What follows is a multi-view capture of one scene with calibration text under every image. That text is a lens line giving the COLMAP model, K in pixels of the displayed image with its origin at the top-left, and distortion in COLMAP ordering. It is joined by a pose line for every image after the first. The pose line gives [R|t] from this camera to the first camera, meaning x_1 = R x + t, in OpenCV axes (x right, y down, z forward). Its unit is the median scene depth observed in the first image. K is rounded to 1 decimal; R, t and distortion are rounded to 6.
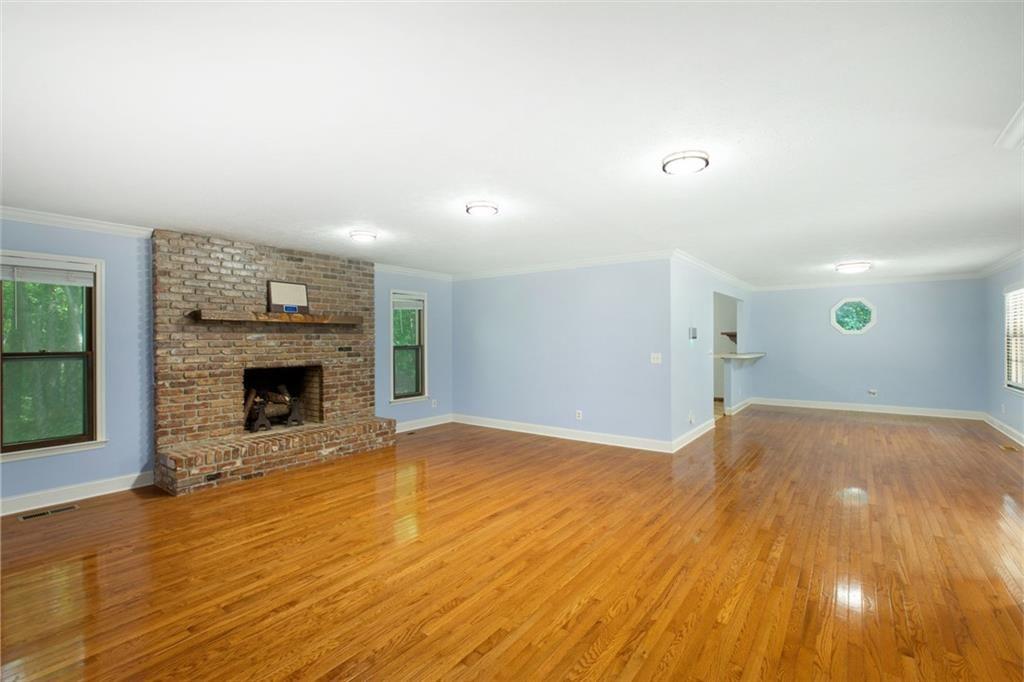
lens RADIAL K [[455.3, 0, 508.5], [0, 455.3, 339.0], [0, 0, 1]] dist [-0.001779, 0.000326]
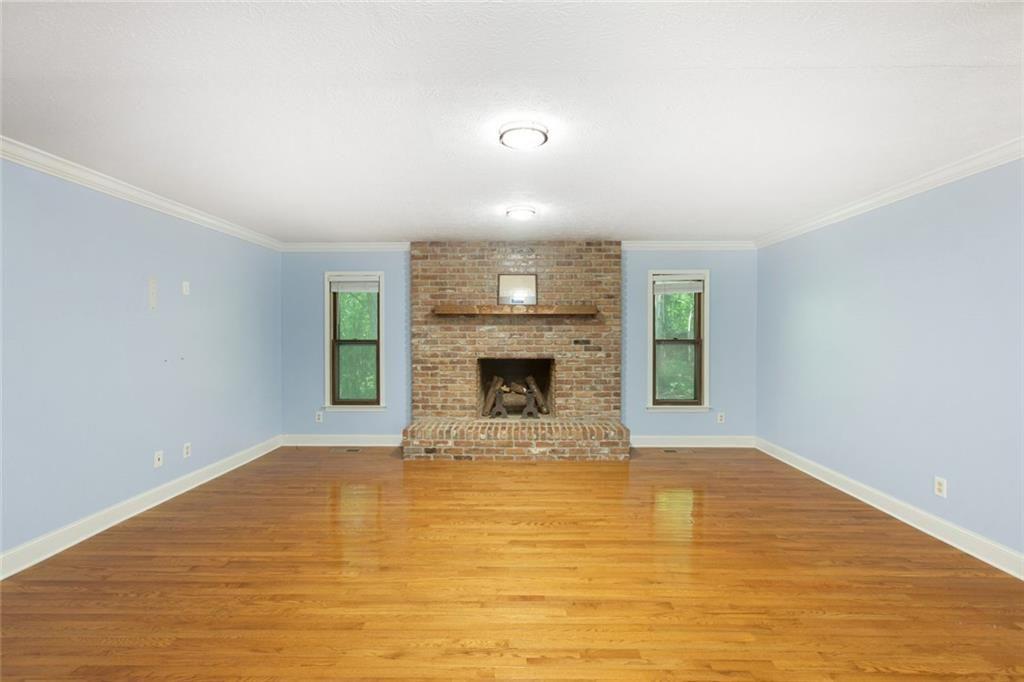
lens RADIAL K [[455.3, 0, 510.7], [0, 455.3, 337.9], [0, 0, 1]] dist [-0.001779, 0.000326]
pose [[0.591004, 0.014057, -0.806546, 0.370972], [-0.002135, 0.999872, 0.015862, -0.000183], [0.806665, -0.007653, 0.590959, 0.458095]]
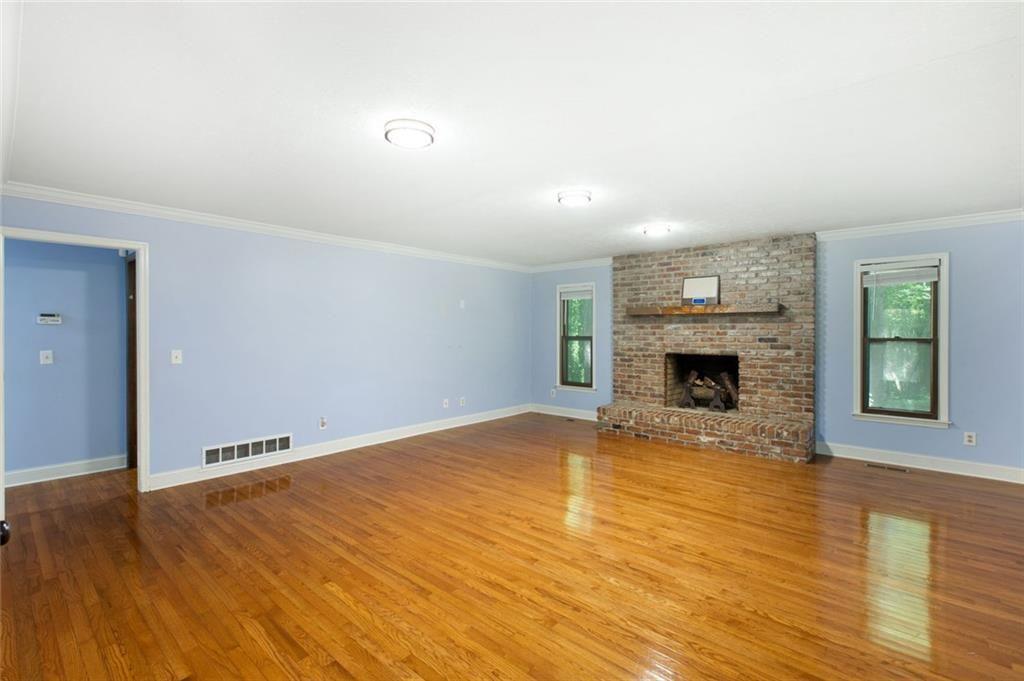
lens RADIAL K [[455.3, 0, 512.6], [0, 455.3, 334.5], [0, 0, 1]] dist [-0.001779, 0.000326]
pose [[-0.067805, 0.013638, -0.997605, 0.735826], [0.002392, 0.999906, 0.013507, -0.002529], [0.997696, -0.001471, -0.067832, 0.728332]]
